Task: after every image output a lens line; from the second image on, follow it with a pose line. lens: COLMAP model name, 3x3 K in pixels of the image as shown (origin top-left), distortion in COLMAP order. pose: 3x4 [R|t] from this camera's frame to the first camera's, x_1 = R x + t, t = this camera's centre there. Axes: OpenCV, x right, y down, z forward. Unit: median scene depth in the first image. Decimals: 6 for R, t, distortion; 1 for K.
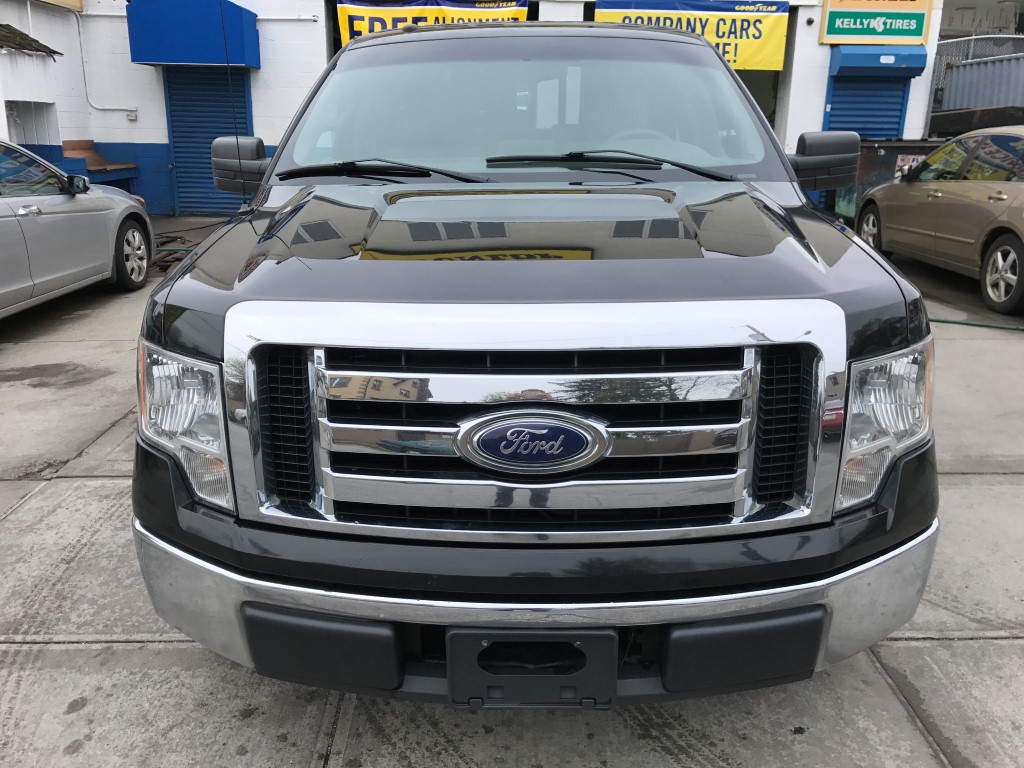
lens RADIAL K [[843.4, 0, 502.1], [0, 843.4, 389.1], [0, 0, 1]] dist [0.018308, -0.015308]
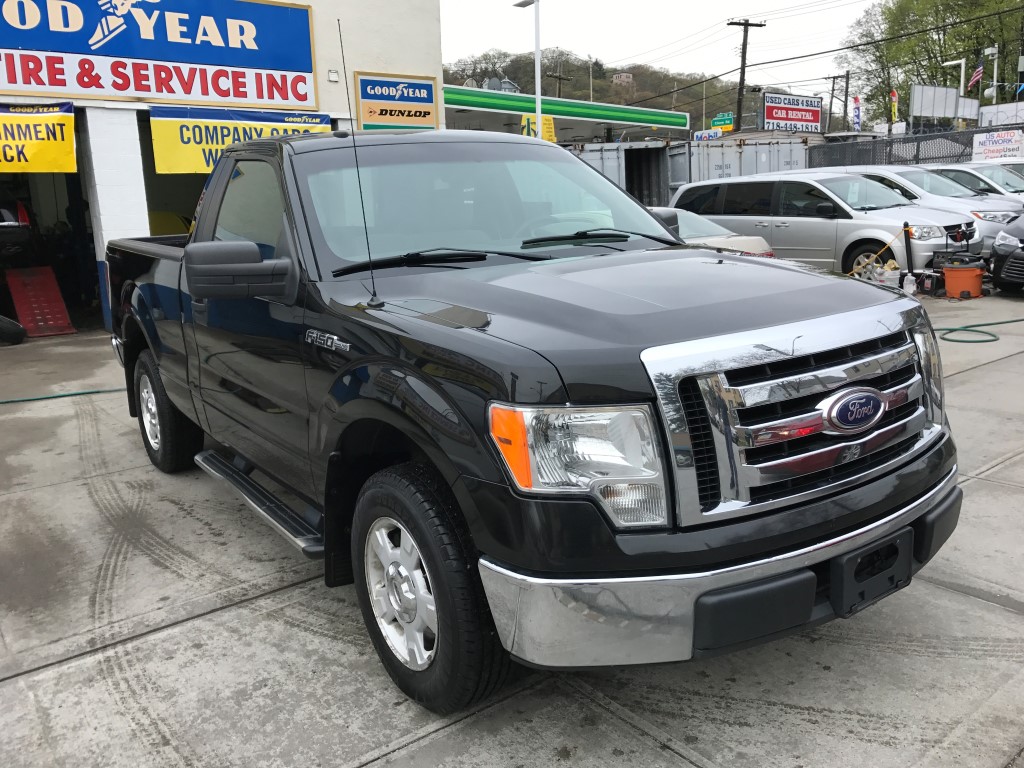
lens RADIAL K [[843.4, 0, 505.4], [0, 843.4, 386.8], [0, 0, 1]] dist [0.018308, -0.015308]
pose [[0.803595, -0.161247, 0.572917, -0.621523], [0.226891, 0.972907, -0.044421, -0.023198], [-0.550232, 0.165687, 0.818409, 0.067501]]
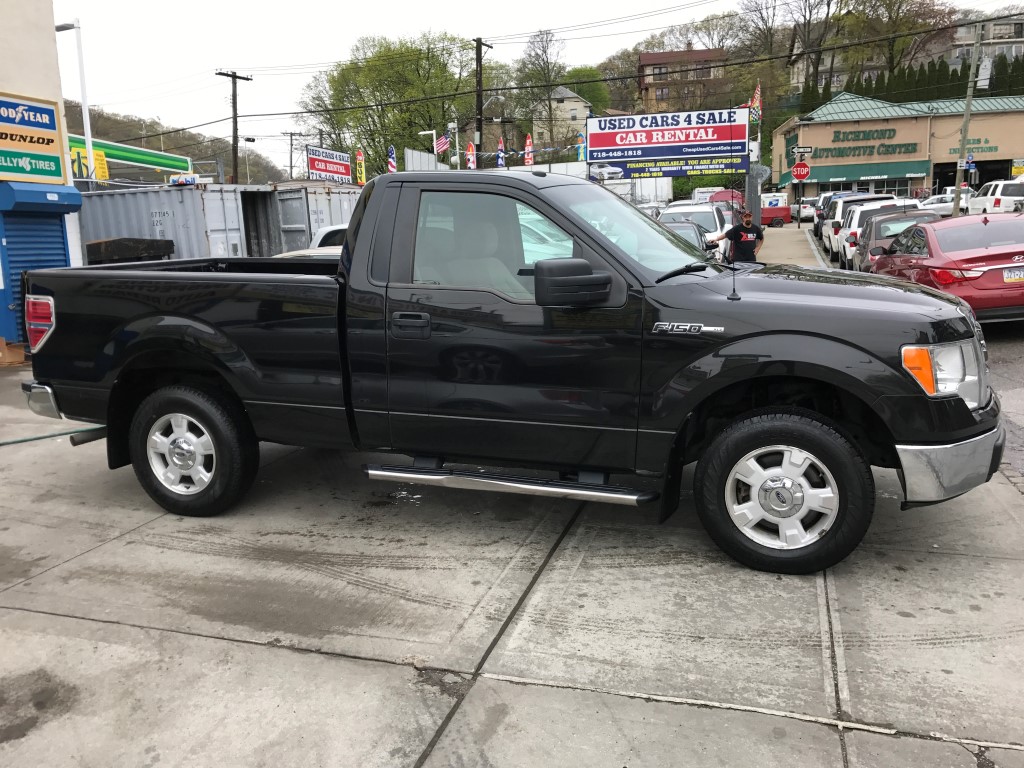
lens RADIAL K [[843.4, 0, 505.3], [0, 843.4, 381.3], [0, 0, 1]] dist [0.018308, -0.015308]
pose [[0.302481, -0.176887, 0.936598, -1.437314], [0.322863, 0.943554, 0.073930, -0.246468], [-0.896808, 0.280031, 0.342517, 0.712660]]
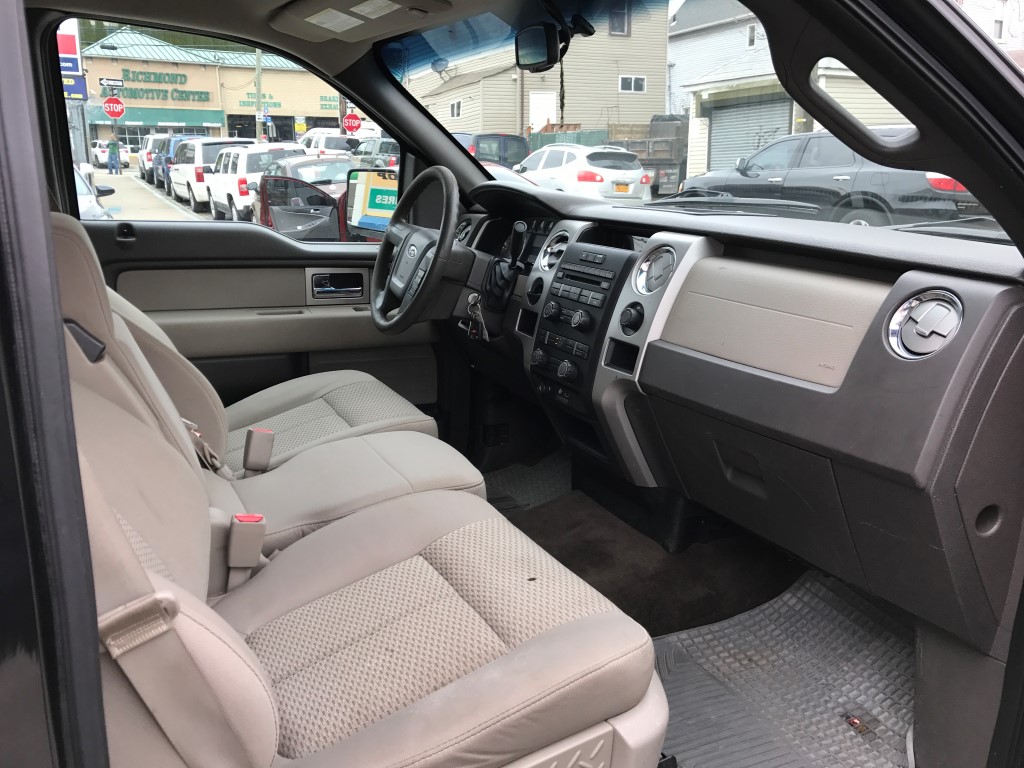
lens RADIAL K [[843.4, 0, 513.8], [0, 843.4, 375.1], [0, 0, 1]] dist [0.018308, -0.015308]
pose [[-0.475055, -0.208797, 0.854826, -0.373860], [0.267874, 0.891021, 0.366504, -0.385474], [-0.838192, 0.403095, -0.367353, 1.250186]]
